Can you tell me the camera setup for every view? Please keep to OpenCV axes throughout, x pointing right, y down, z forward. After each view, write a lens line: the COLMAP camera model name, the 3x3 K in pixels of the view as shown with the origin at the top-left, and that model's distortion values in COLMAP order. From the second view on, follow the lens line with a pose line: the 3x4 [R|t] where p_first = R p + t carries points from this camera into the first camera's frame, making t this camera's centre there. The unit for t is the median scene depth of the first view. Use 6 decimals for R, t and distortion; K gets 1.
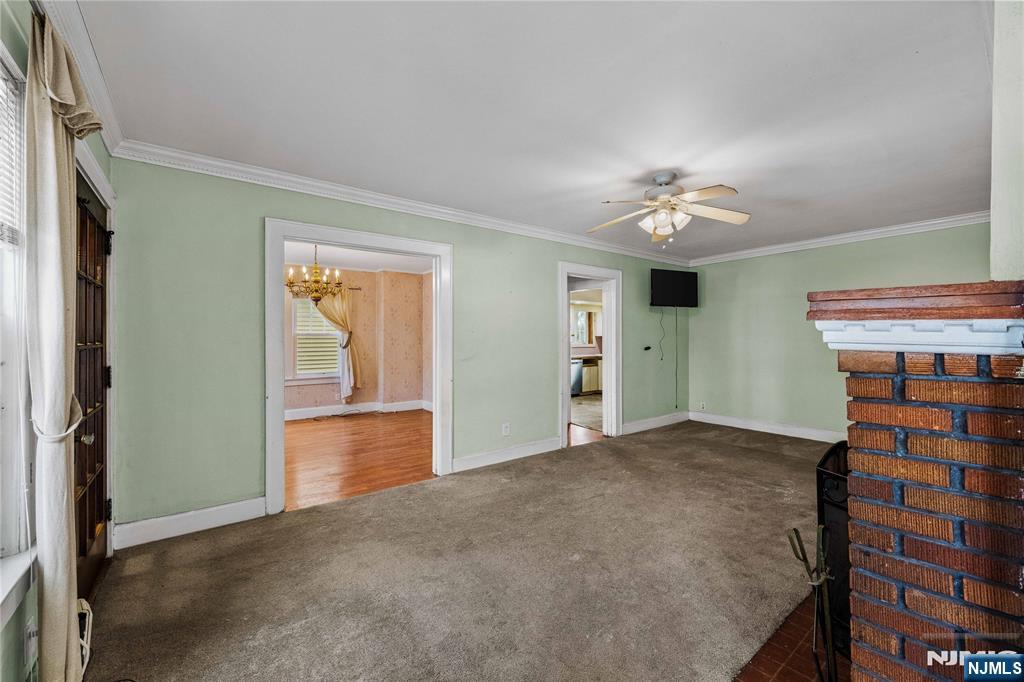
lens RADIAL K [[407.8, 0, 511.9], [0, 407.8, 336.5], [0, 0, 1]] dist [-0.000339, -0.000045]
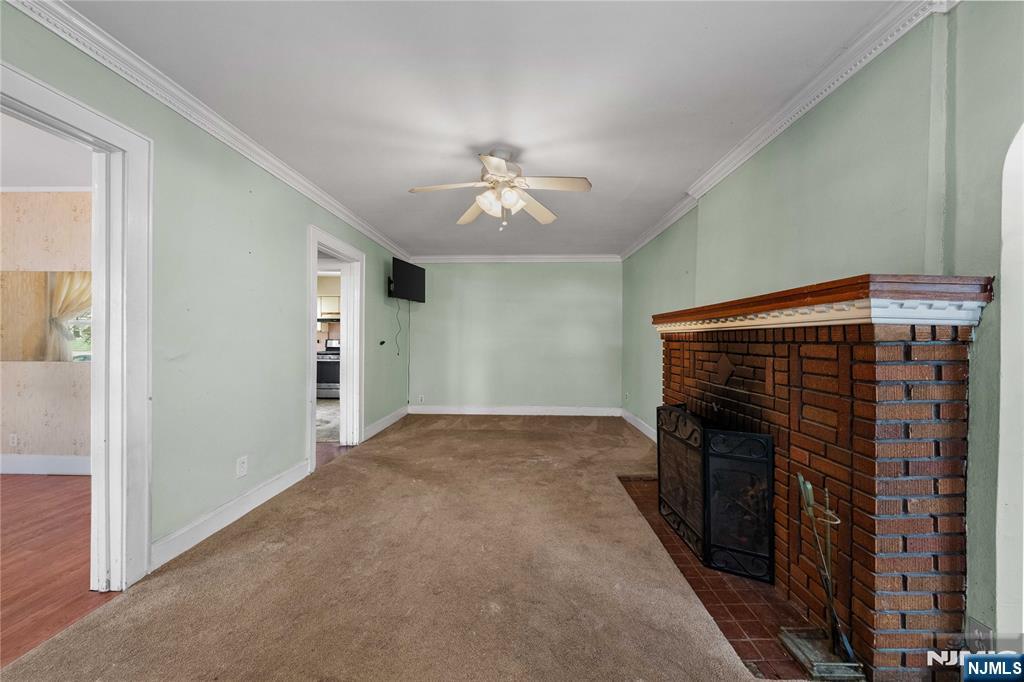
lens RADIAL K [[386.1, 0, 509.9], [0, 386.1, 341.2], [0, 0, 1]] dist [-0.000034, 0.000073]
pose [[0.639636, 0.000456, 0.768678, -0.224381], [-0.009276, 0.999932, 0.007126, 0.024579], [-0.768622, -0.011688, 0.639597, 0.311801]]
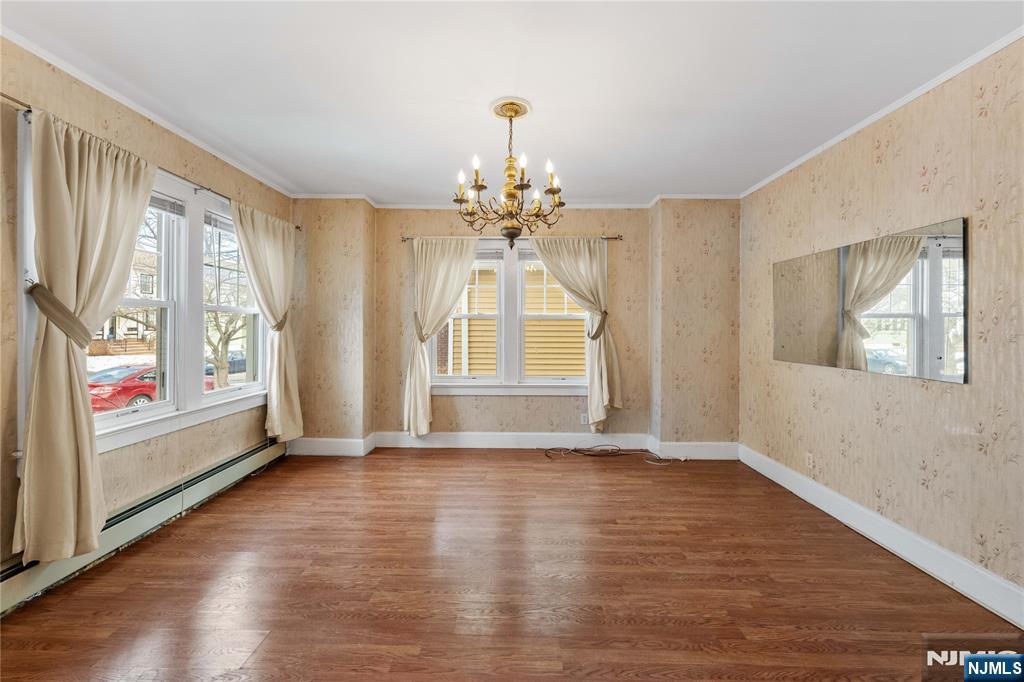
lens RADIAL K [[407.0, 0, 508.8], [0, 407.0, 323.9], [0, 0, 1]] dist [0.000333, -0.000143]
pose [[0.782909, -0.001233, -0.622136, -0.237227], [-0.002878, 0.999980, -0.005605, 0.017397], [0.622130, 0.006179, 0.782889, 0.781878]]
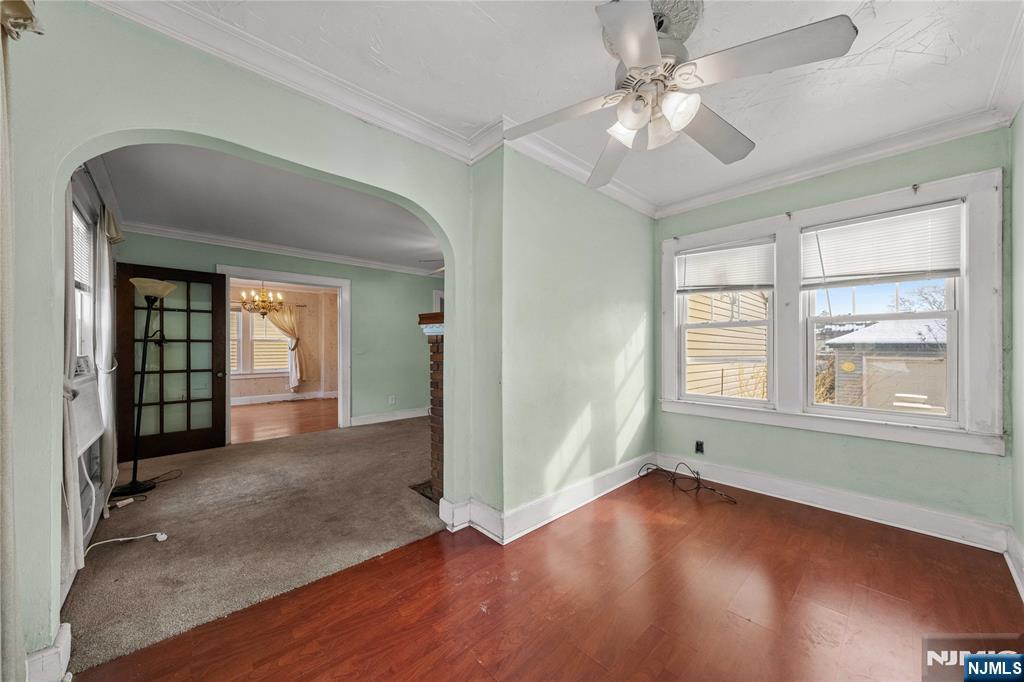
lens RADIAL K [[358.6, 0, 512.3], [0, 358.6, 346.2], [0, 0, 1]] dist [-0.000337, 0.000055]
pose [[0.994957, -0.002927, 0.100264, 0.319130], [0.003034, 0.999995, -0.000907, 0.030777], [-0.100261, 0.001207, 0.994960, -0.408037]]
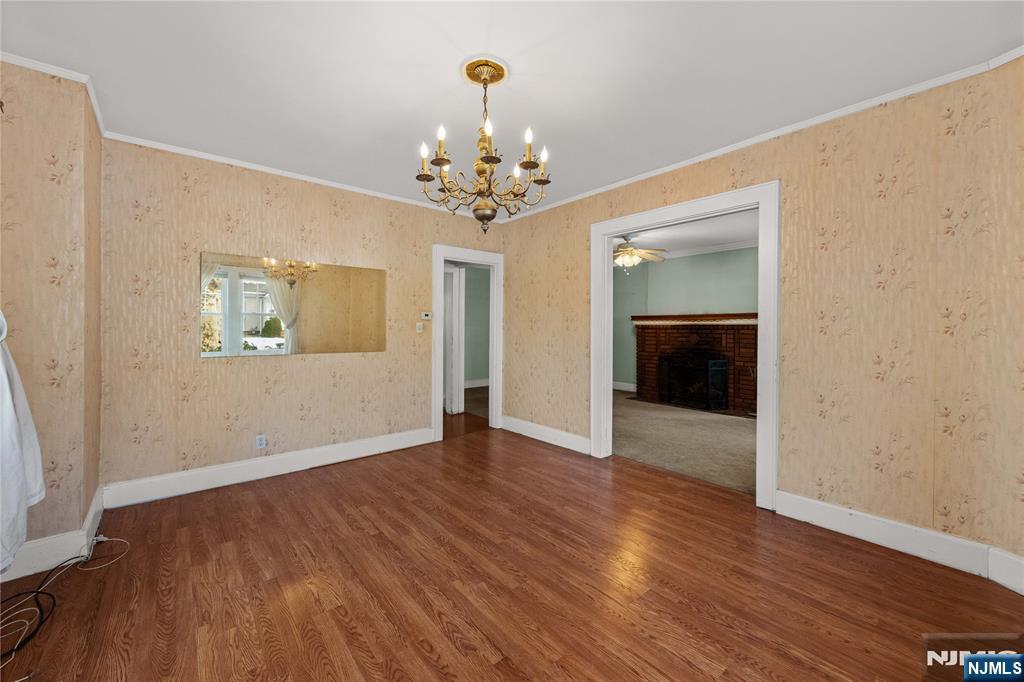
lens RADIAL K [[402.5, 0, 507.9], [0, 402.5, 339.3], [0, 0, 1]] dist [0.001201, 0.000072]
pose [[-0.044102, -0.029474, 0.998592, -1.105645], [-0.005388, 0.999557, 0.029265, 0.024078], [-0.999013, -0.004090, -0.044241, 1.235227]]
